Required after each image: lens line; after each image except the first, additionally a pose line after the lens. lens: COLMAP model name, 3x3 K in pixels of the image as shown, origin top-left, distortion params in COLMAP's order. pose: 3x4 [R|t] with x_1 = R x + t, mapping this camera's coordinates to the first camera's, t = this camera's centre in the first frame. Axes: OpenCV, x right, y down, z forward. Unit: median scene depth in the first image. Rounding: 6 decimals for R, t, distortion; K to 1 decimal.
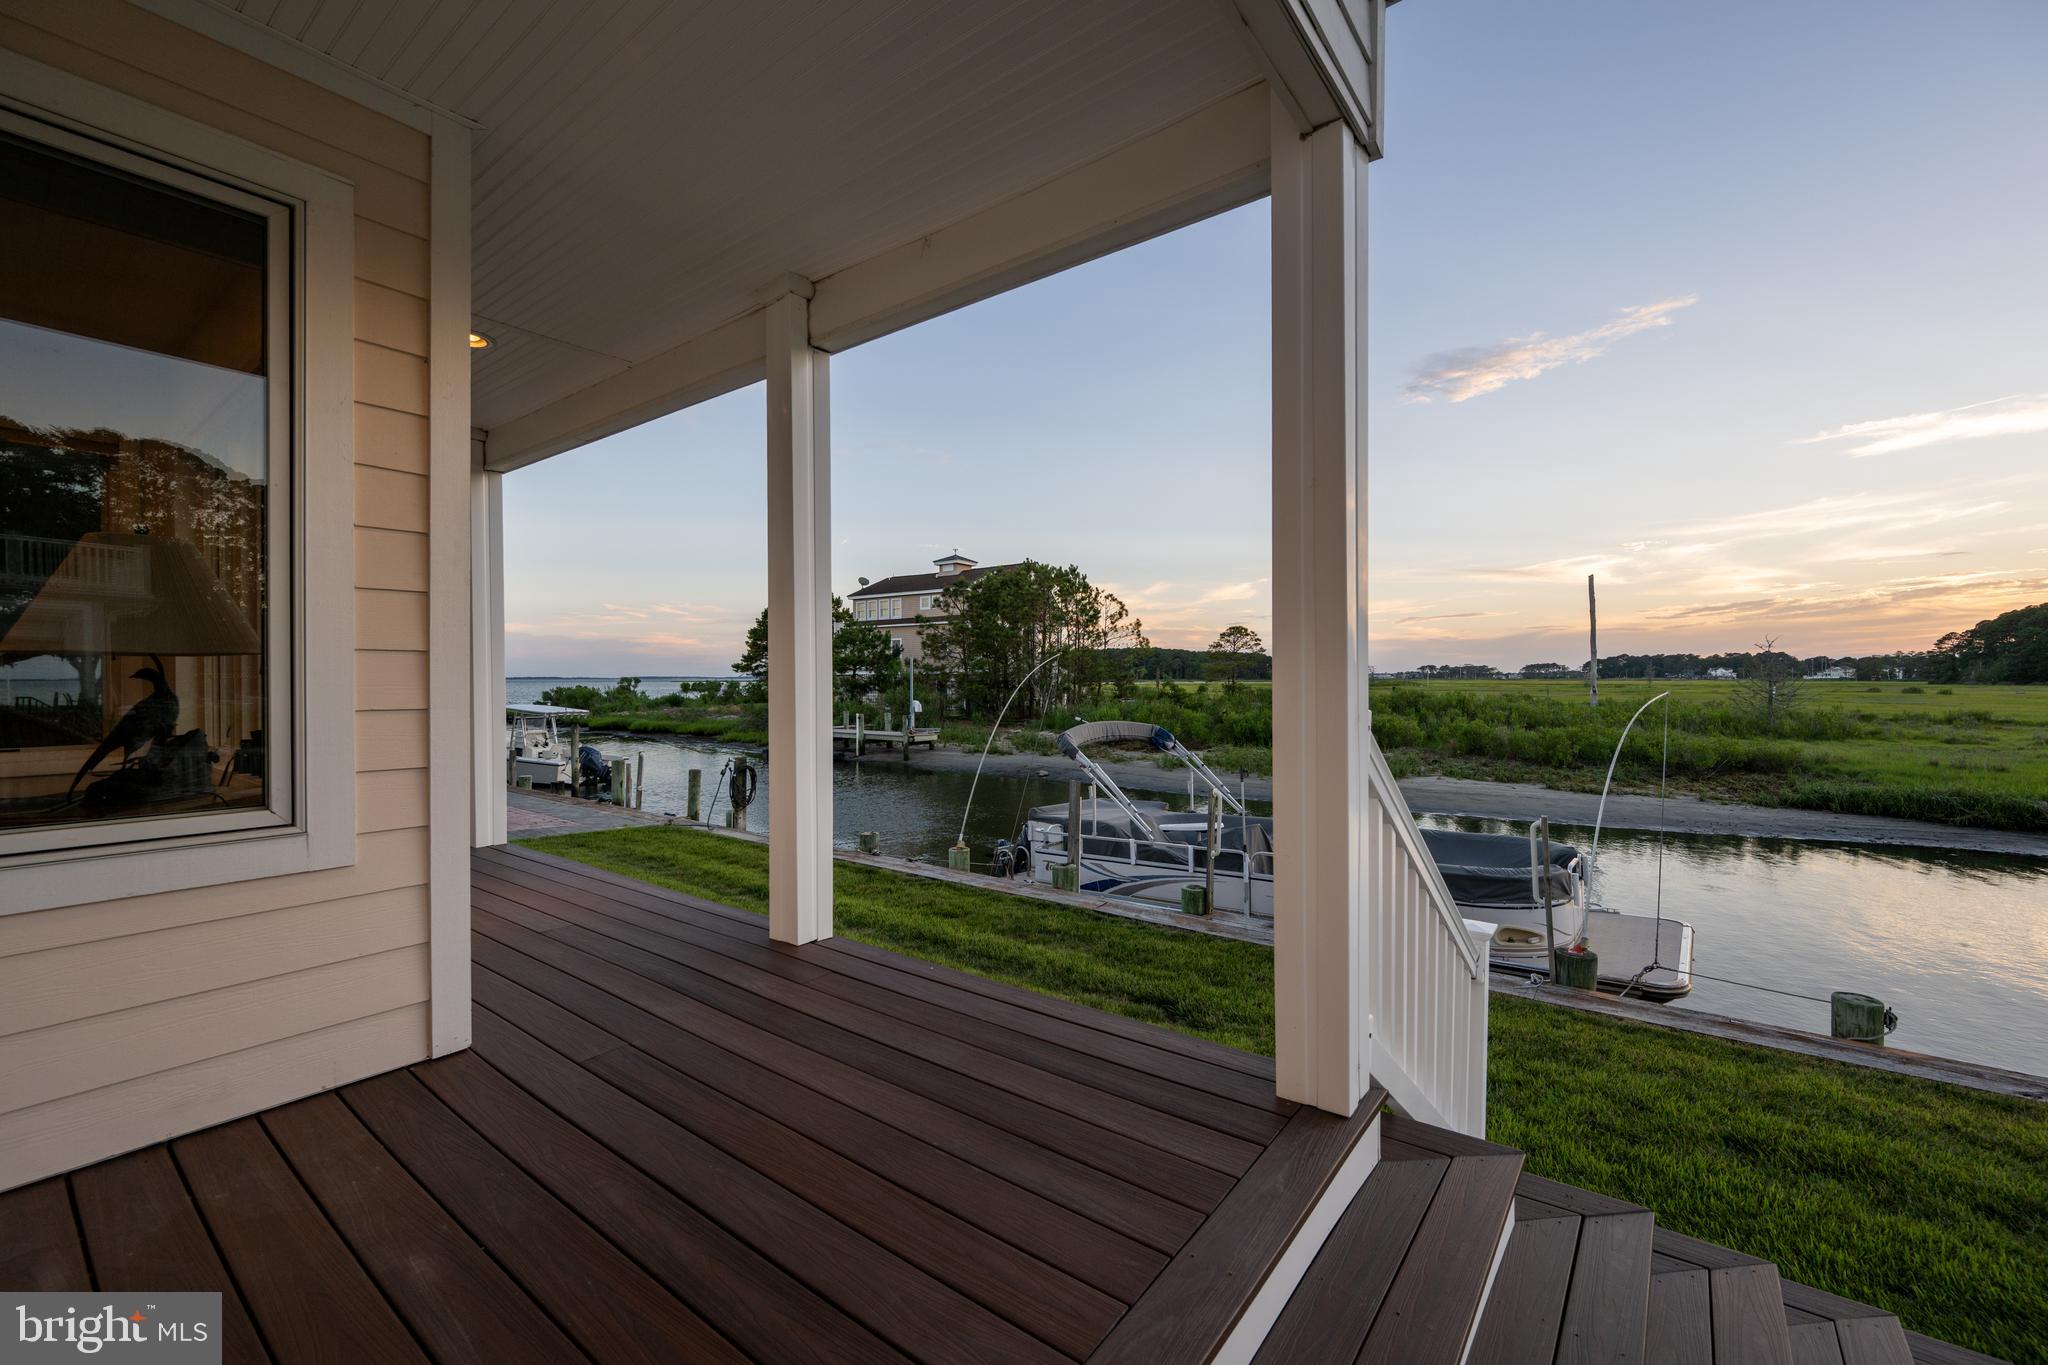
lens RADIAL K [[830.0, 0, 1023.2], [0, 830.0, 675.7], [0, 0, 1]] dist [-0.000466, -0.000244]
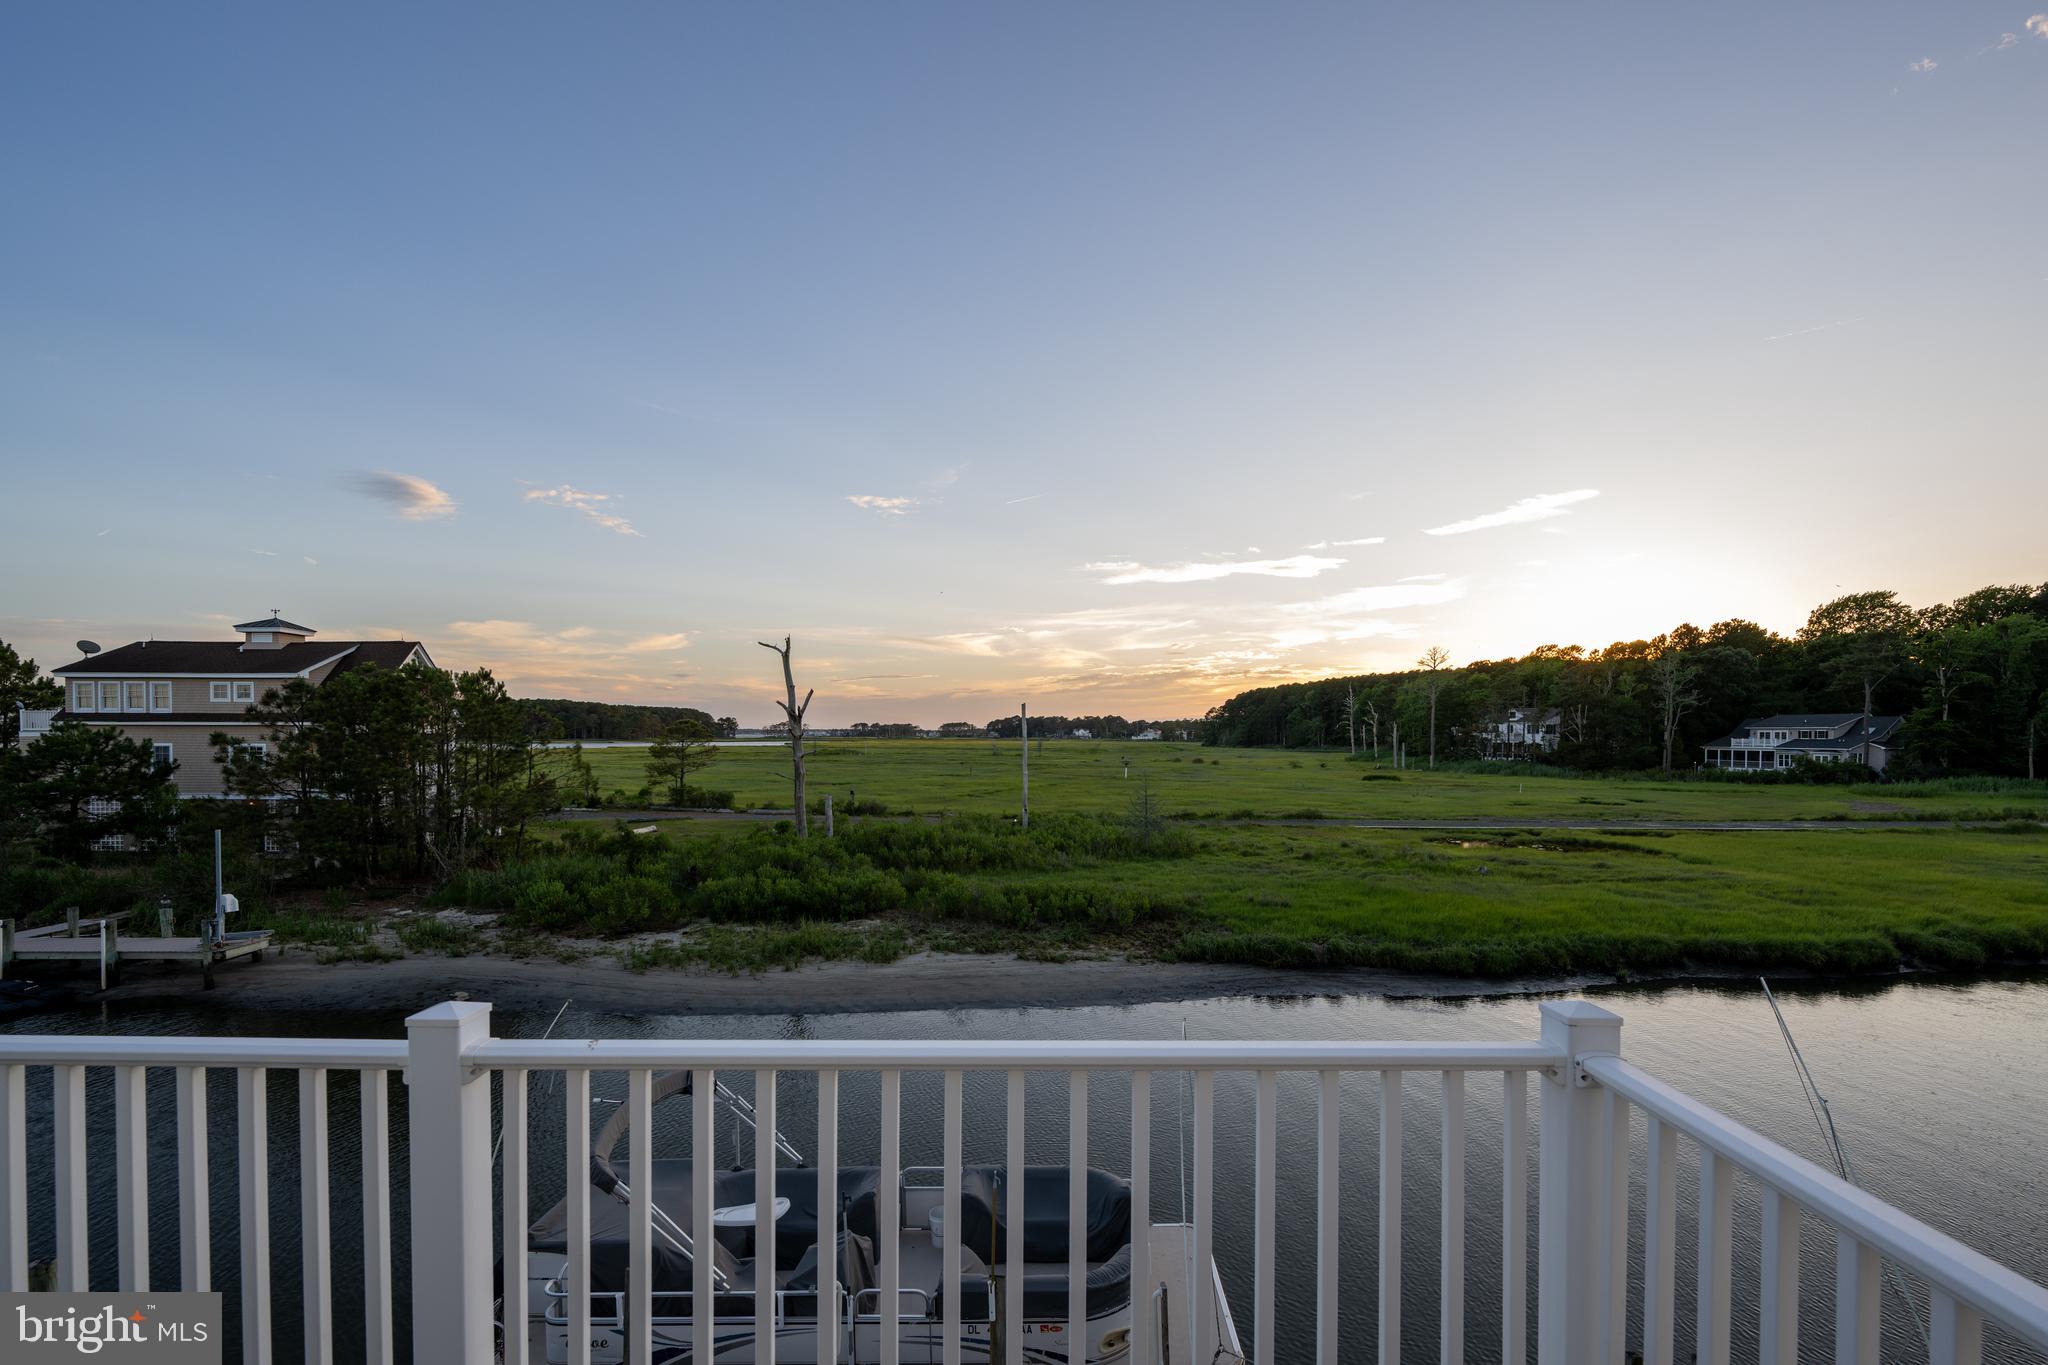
lens RADIAL K [[891.8, 0, 1024.5], [0, 891.8, 745.4], [0, 0, 1]] dist [-0.002649, -0.000512]
pose [[0.803762, -0.003998, 0.594937, -0.029439], [-0.006894, 0.999848, 0.016033, -0.082039], [-0.594910, -0.016988, 0.803613, 0.029012]]
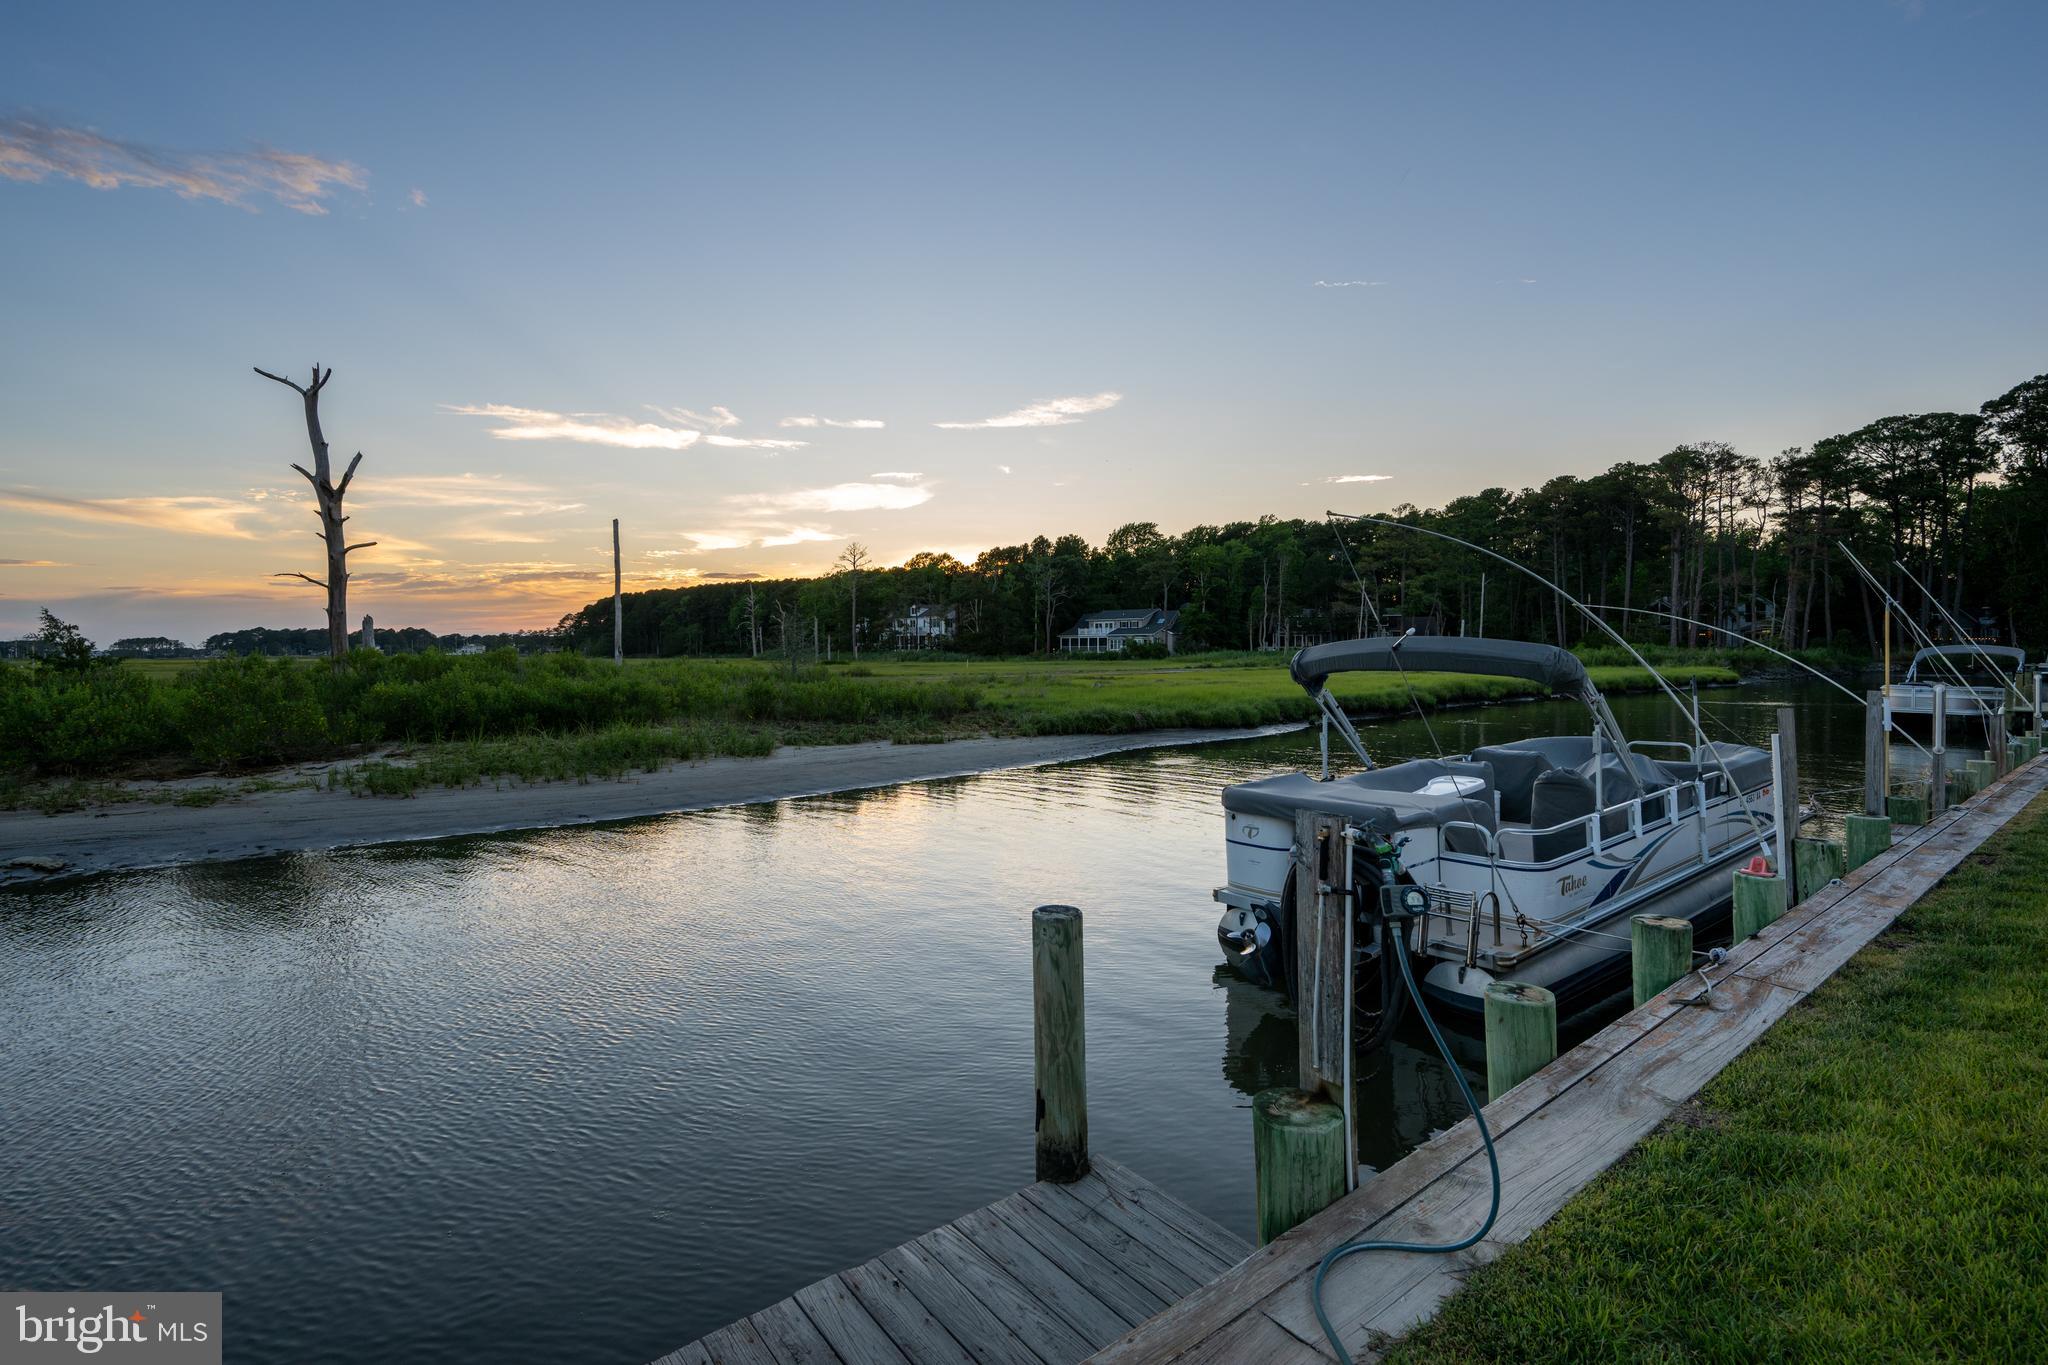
lens RADIAL K [[934.2, 0, 1013.2], [0, 934.2, 657.6], [0, 0, 1]] dist [0.001611, 0.000011]
pose [[0.247306, -0.007268, 0.968910, -0.174914], [0.003900, 0.999971, 0.006506, 0.016705], [-0.968929, 0.002170, 0.247328, 0.307136]]
